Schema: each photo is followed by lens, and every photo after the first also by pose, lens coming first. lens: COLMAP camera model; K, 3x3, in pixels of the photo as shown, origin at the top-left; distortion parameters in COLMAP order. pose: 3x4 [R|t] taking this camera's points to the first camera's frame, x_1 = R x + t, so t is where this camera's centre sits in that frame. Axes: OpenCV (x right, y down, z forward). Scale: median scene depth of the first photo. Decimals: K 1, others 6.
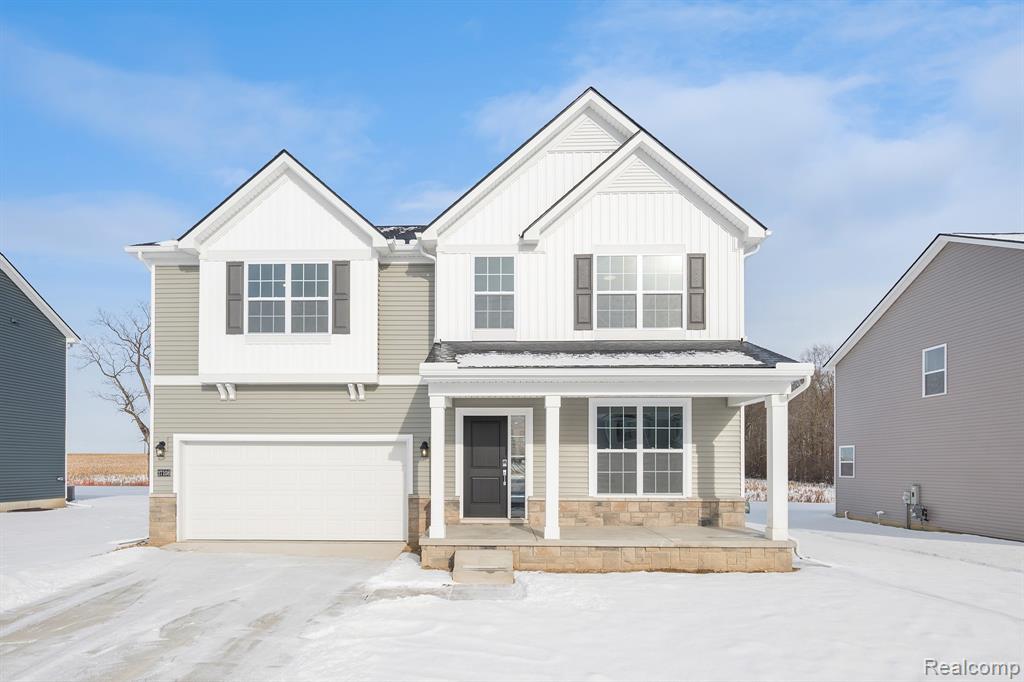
lens RADIAL K [[431.7, 0, 494.5], [0, 431.7, 348.3], [0, 0, 1]] dist [0.000671, 0.000247]
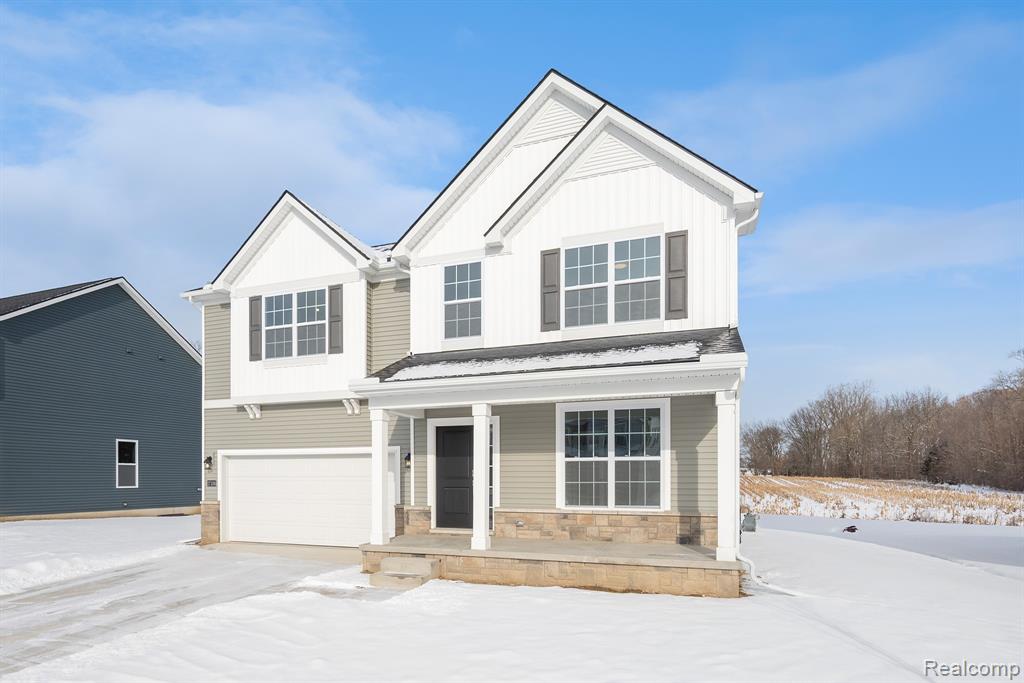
lens RADIAL K [[483.2, 0, 528.8], [0, 483.2, 343.6], [0, 0, 1]] dist [0.001214, 0.000003]
pose [[0.958550, -0.079182, -0.273702, 0.443469], [0.077719, 0.996844, -0.016203, -0.001001], [0.274121, -0.005741, 0.961678, -0.022273]]
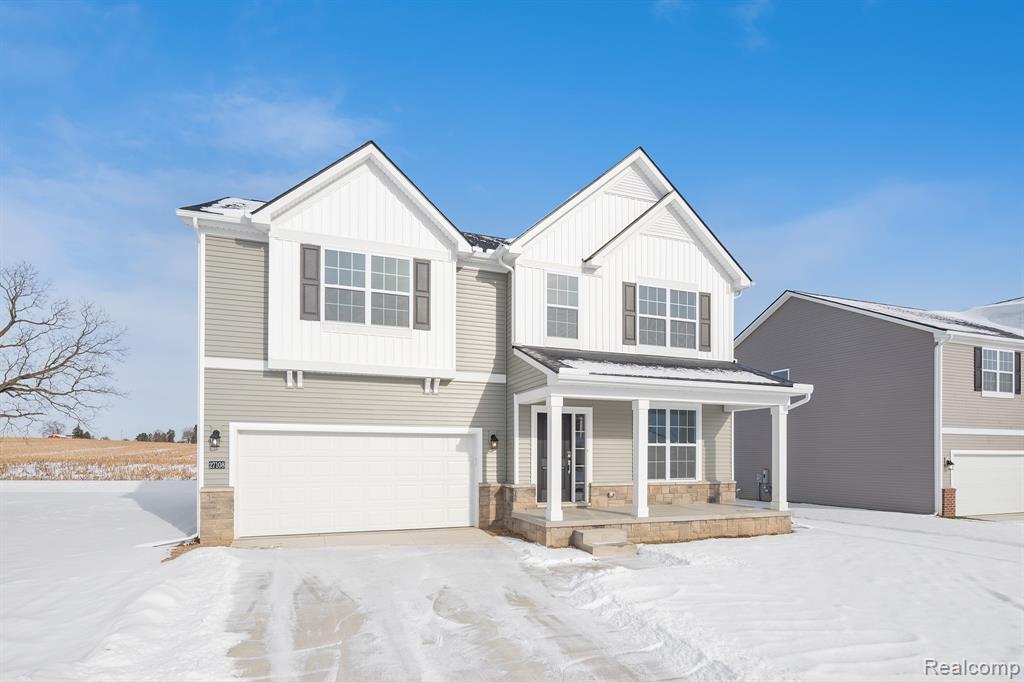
lens RADIAL K [[396.4, 0, 510.7], [0, 396.4, 346.1], [0, 0, 1]] dist [0.000247, 0.000039]
pose [[0.955275, 0.078438, 0.285125, -0.429400], [-0.077848, 0.996875, -0.013420, 0.002188], [-0.285287, -0.009376, 0.958396, 0.025392]]
